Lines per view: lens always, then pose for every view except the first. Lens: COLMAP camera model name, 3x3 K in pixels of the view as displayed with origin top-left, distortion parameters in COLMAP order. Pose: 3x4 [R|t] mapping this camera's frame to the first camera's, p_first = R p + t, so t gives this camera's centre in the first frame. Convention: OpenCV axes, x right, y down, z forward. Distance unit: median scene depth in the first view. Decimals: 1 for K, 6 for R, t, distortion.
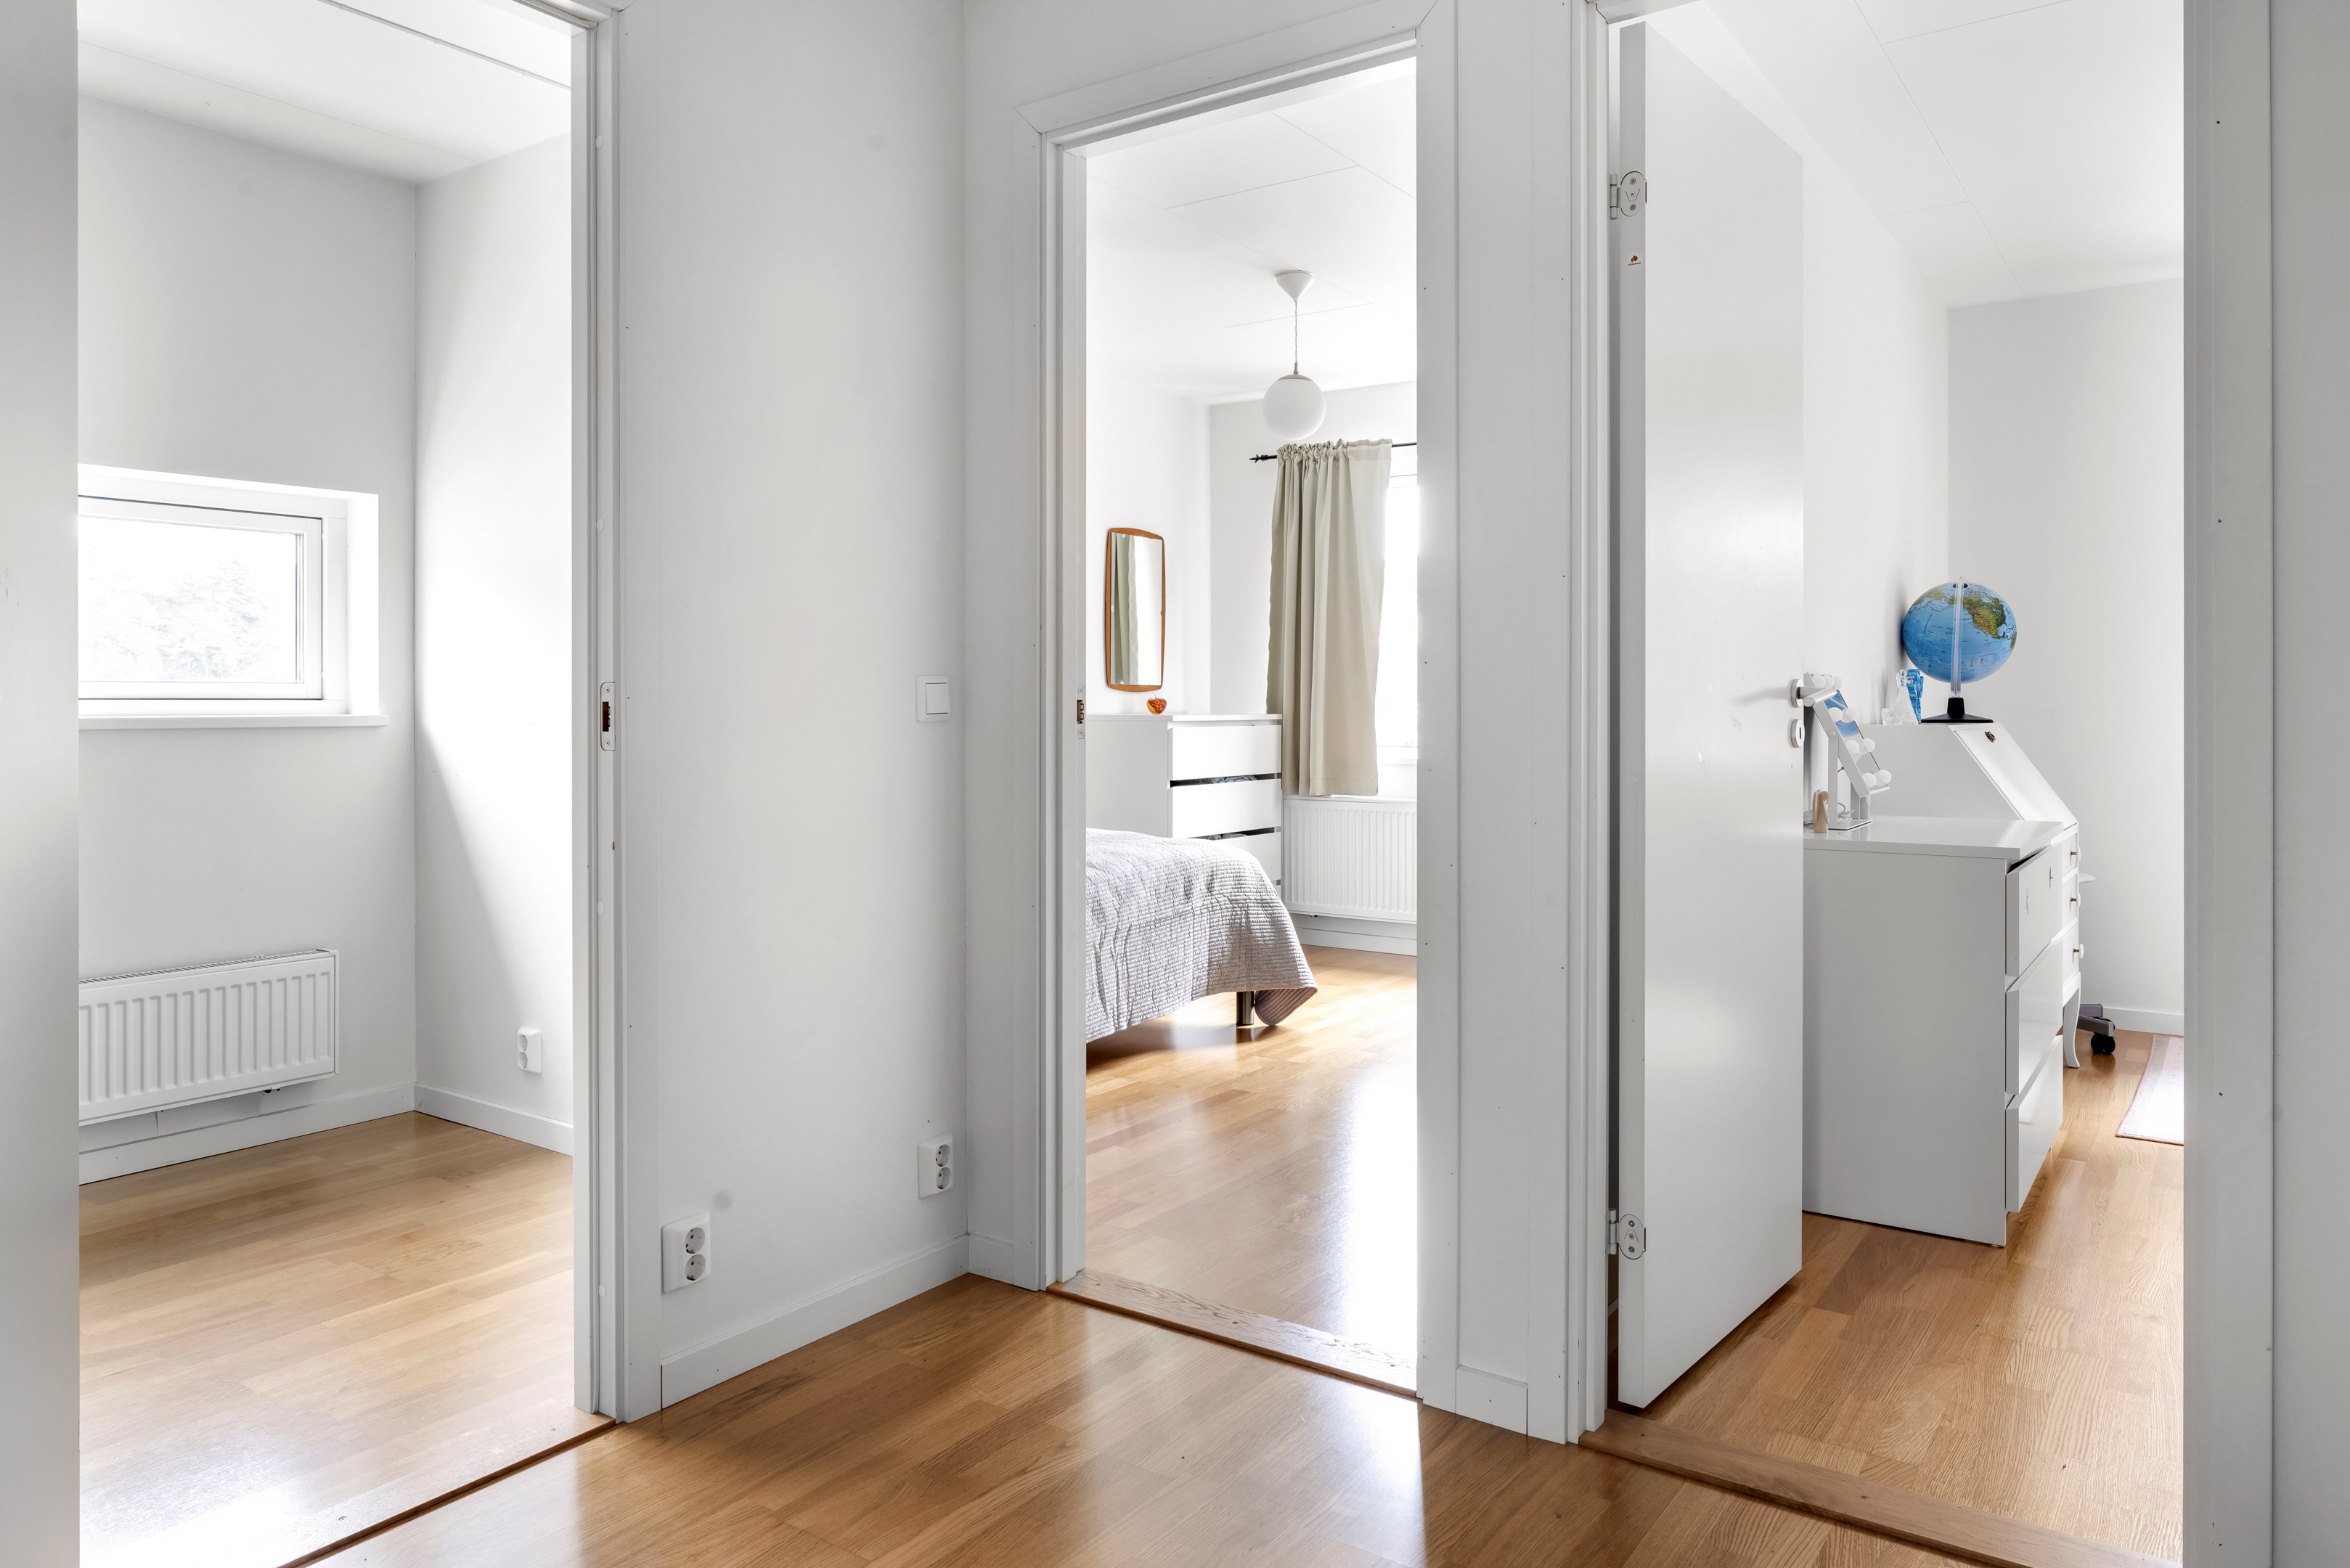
lens RADIAL K [[1553.5, 0, 1172.2], [0, 1553.5, 702.8], [0, 0, 1]] dist [-0.002932, 0.002794]
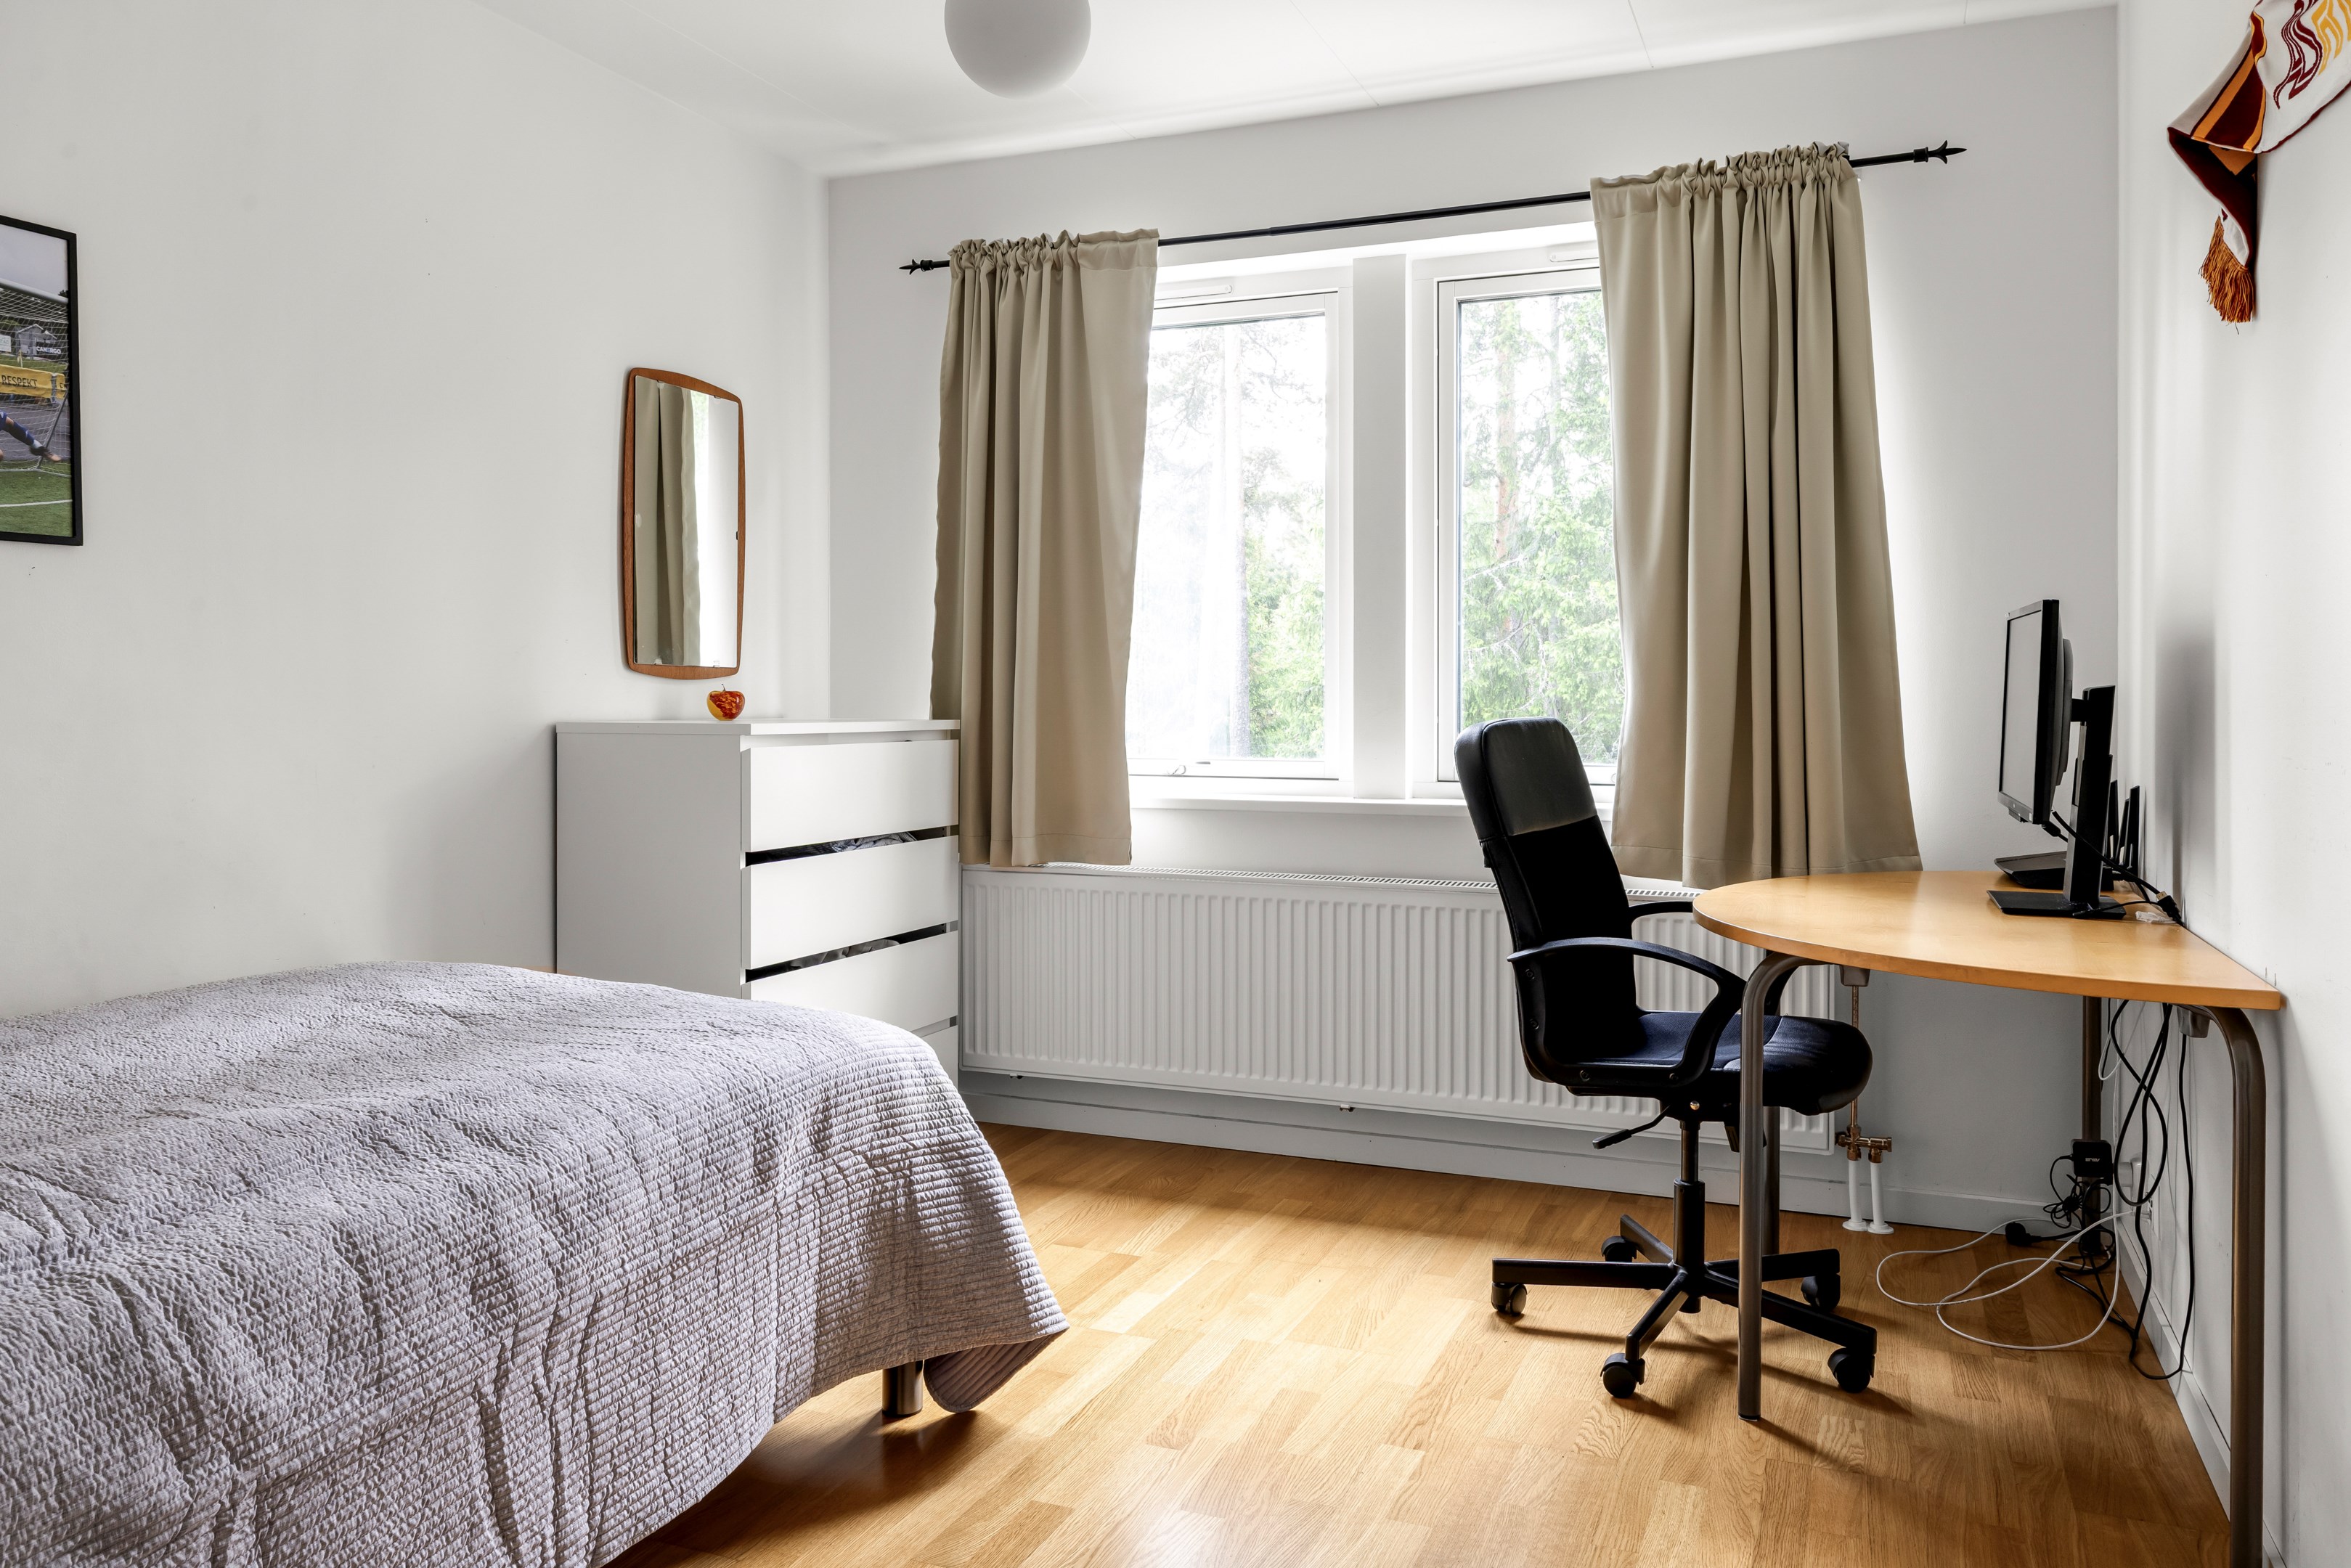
lens RADIAL K [[1635.2, 0, 1173.7], [0, 1635.2, 728.8], [0, 0, 1]] dist [-0.001971, -0.000794]
pose [[0.974455, -0.001425, 0.224577, 0.018973], [-0.002216, 0.999870, 0.015958, 0.001166], [-0.224570, -0.016048, 0.974326, 0.572497]]
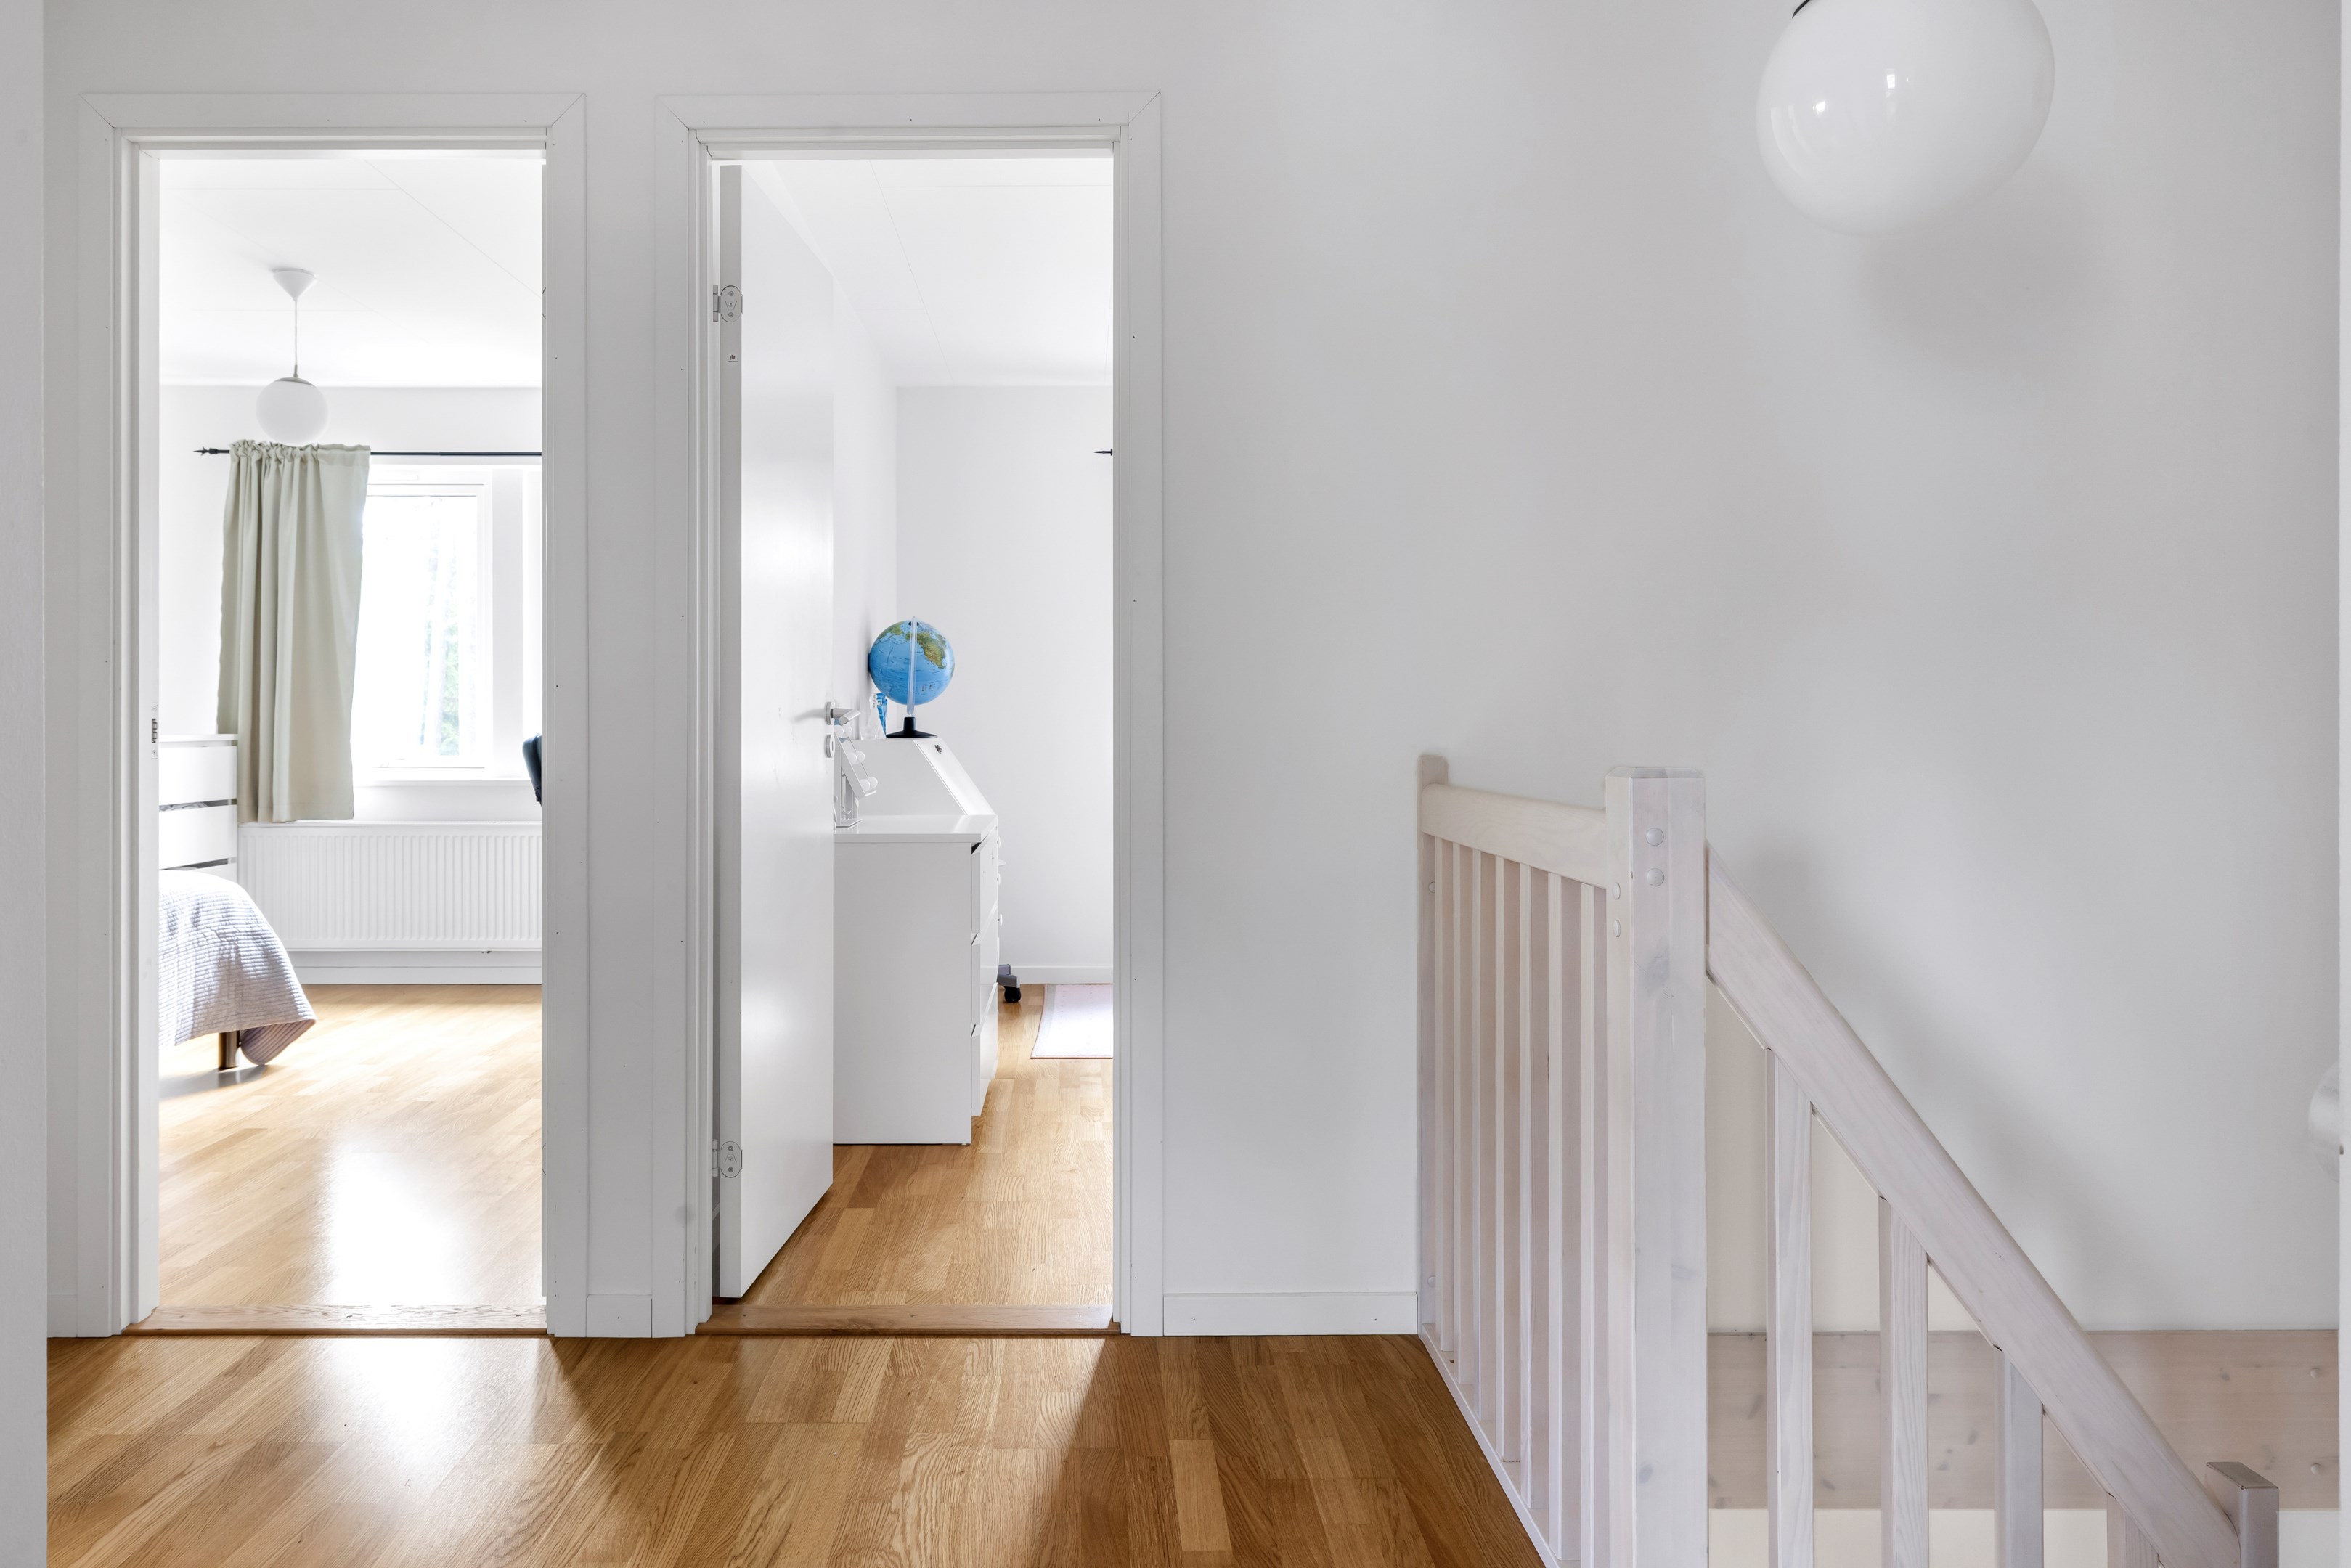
lens RADIAL K [[1635.2, 0, 1102.6], [0, 1635.2, 711.1], [0, 0, 1]] dist [-0.001971, -0.000794]
pose [[0.810090, 0.003085, 0.586297, -0.113128], [0.000759, 0.999980, -0.006311, 0.000255], [-0.586305, 0.005558, 0.810071, -0.108579]]
